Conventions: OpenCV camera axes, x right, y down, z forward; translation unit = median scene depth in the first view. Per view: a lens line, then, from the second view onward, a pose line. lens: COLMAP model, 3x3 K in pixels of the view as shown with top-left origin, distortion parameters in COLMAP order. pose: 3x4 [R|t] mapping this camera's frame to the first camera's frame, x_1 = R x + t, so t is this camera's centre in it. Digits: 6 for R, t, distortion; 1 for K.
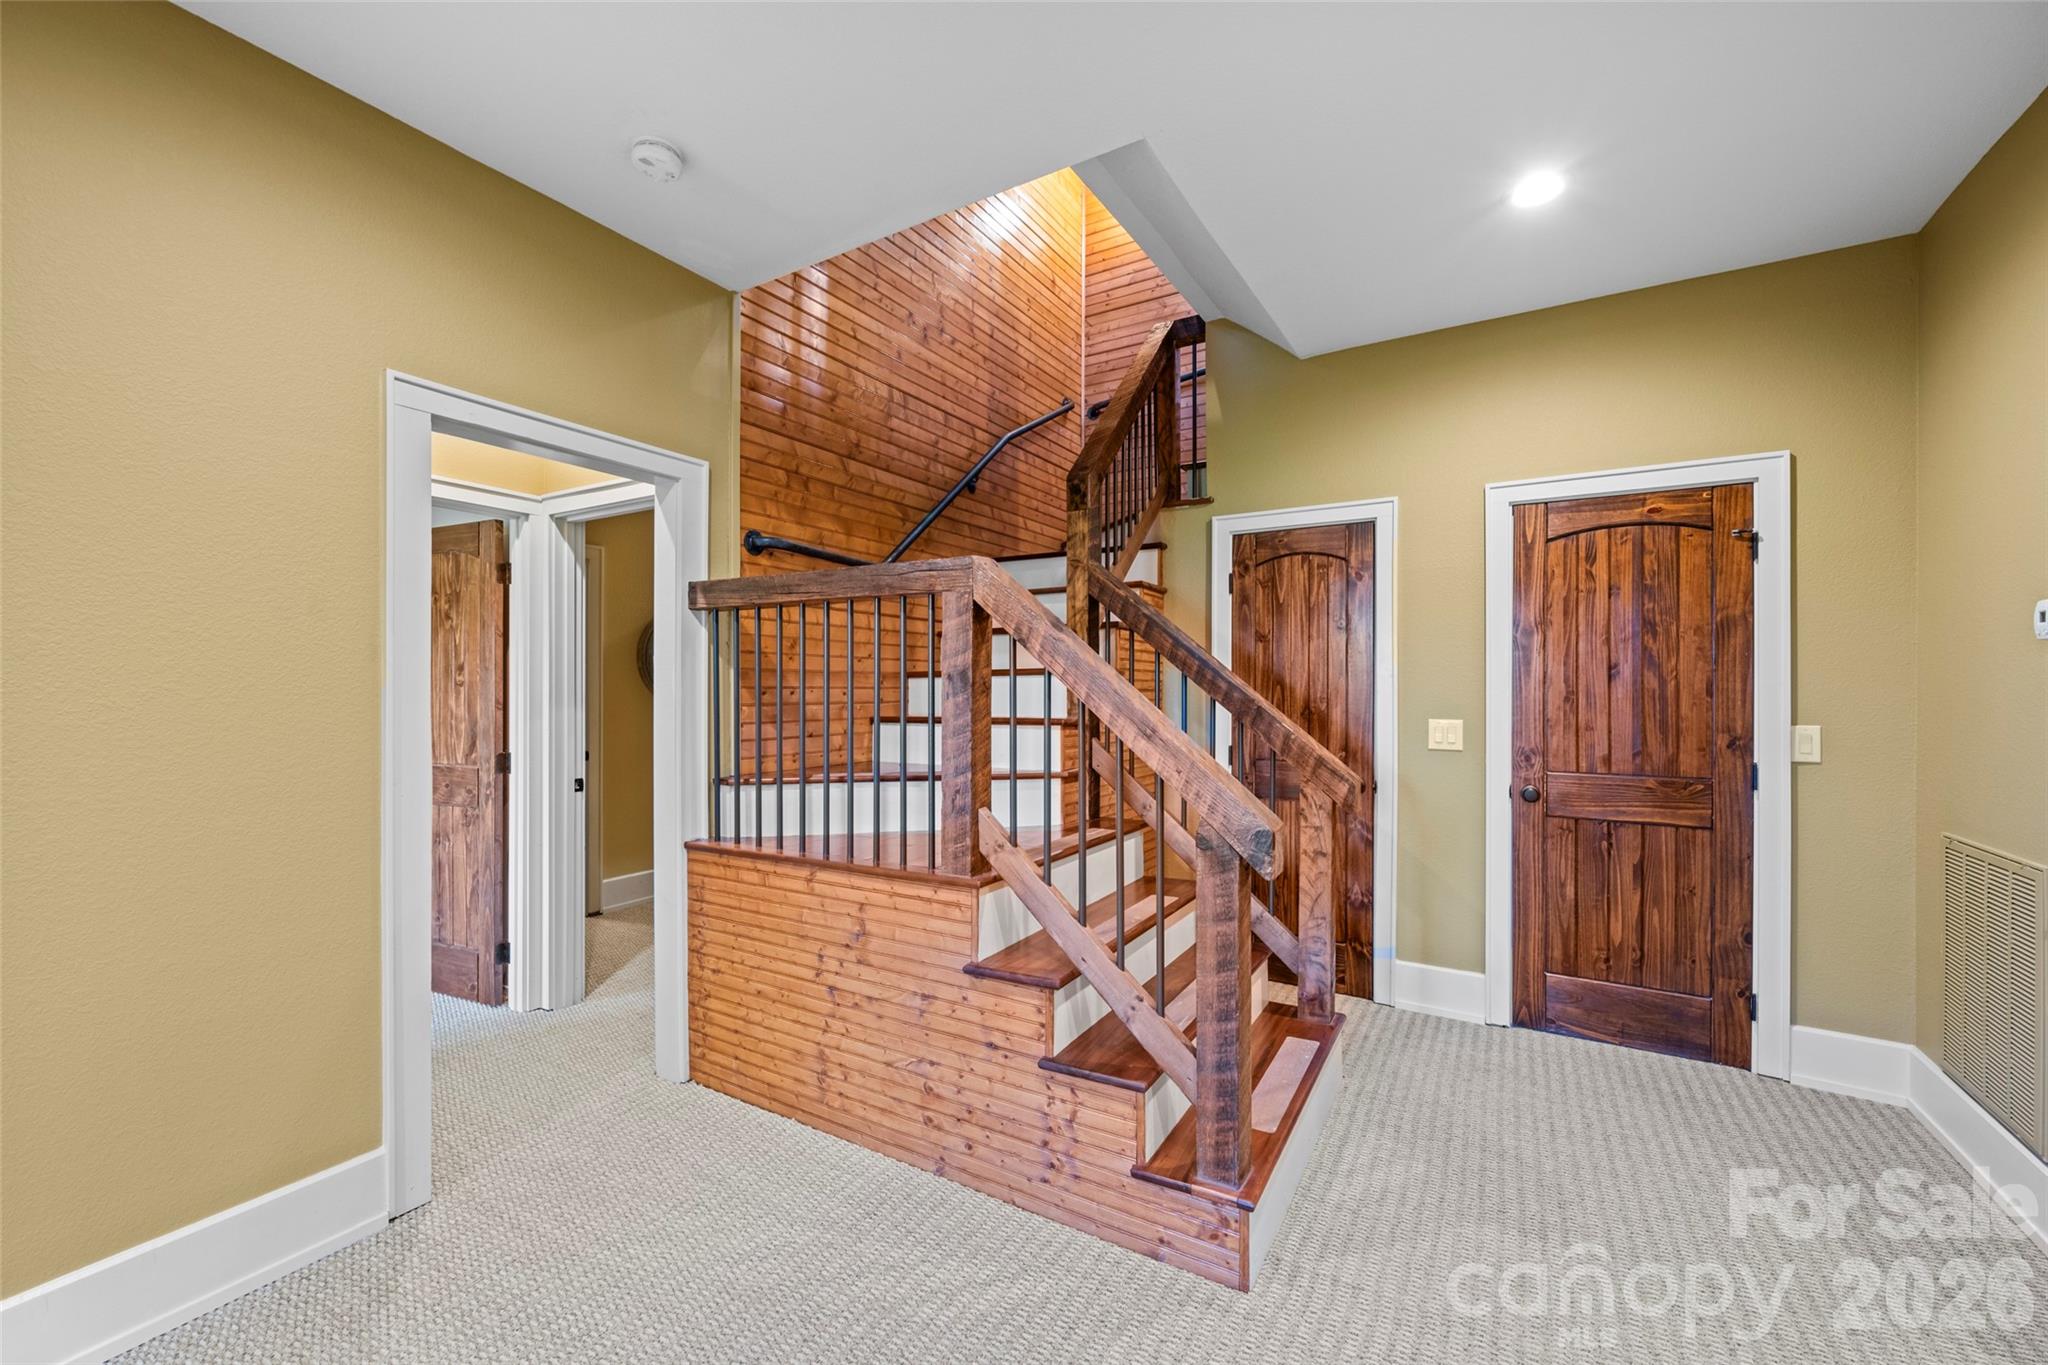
lens RADIAL K [[801.3, 0, 1030.4], [0, 801.3, 689.5], [0, 0, 1]] dist [-0.006568, 0.000183]
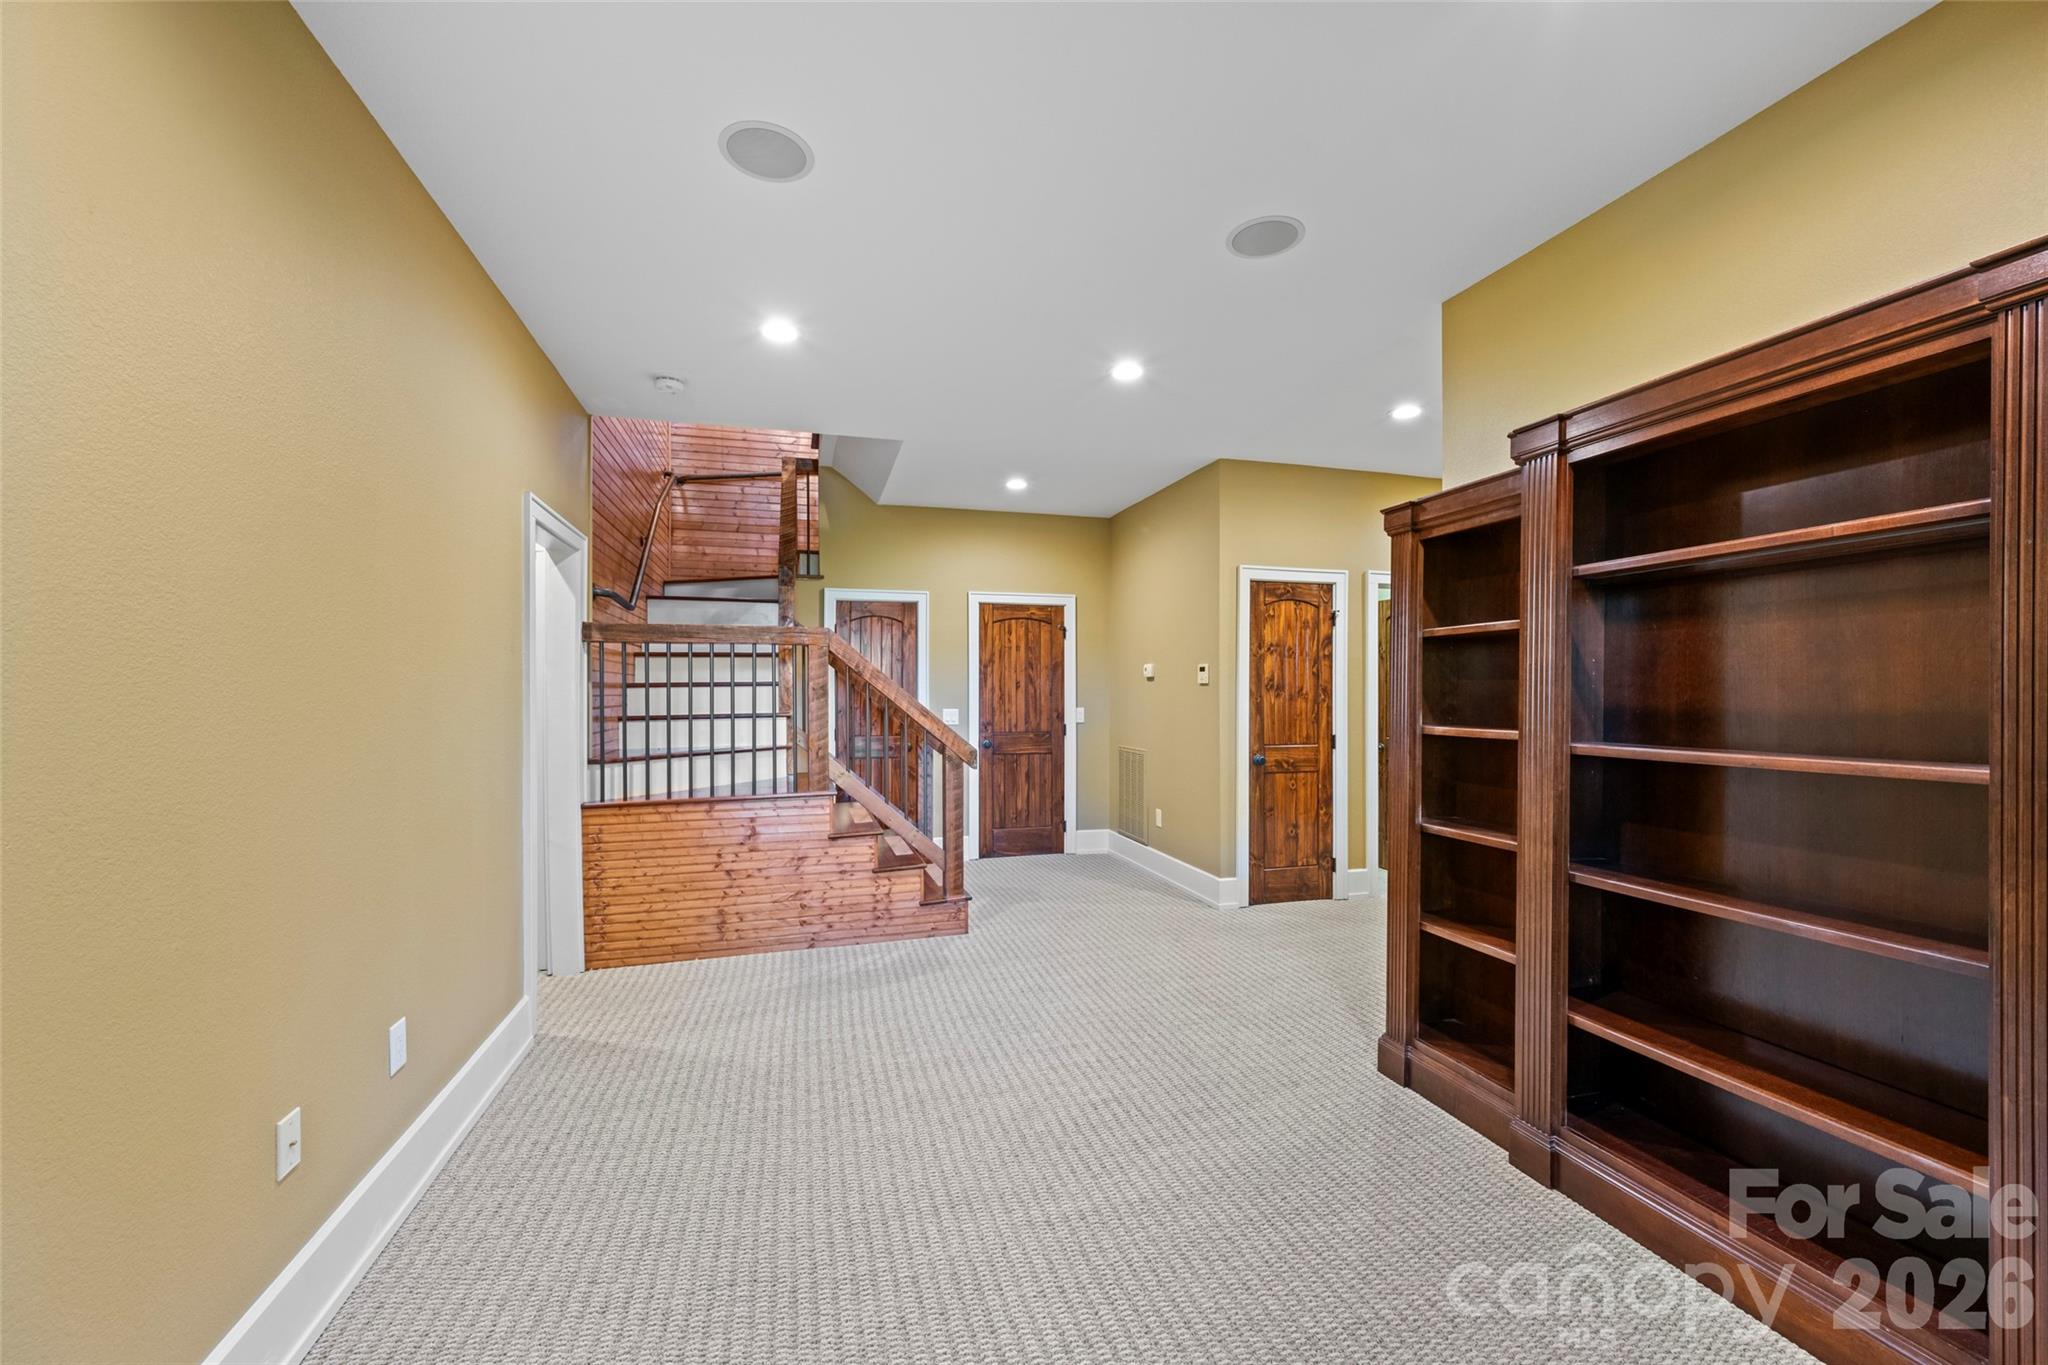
lens RADIAL K [[801.3, 0, 1022.9], [0, 801.3, 687.6], [0, 0, 1]] dist [-0.006568, 0.000183]
pose [[0.684311, -0.000378, 0.729191, -0.890569], [0.001068, 0.999999, -0.000484, -0.015284], [-0.729190, 0.001110, 0.684310, -0.528112]]
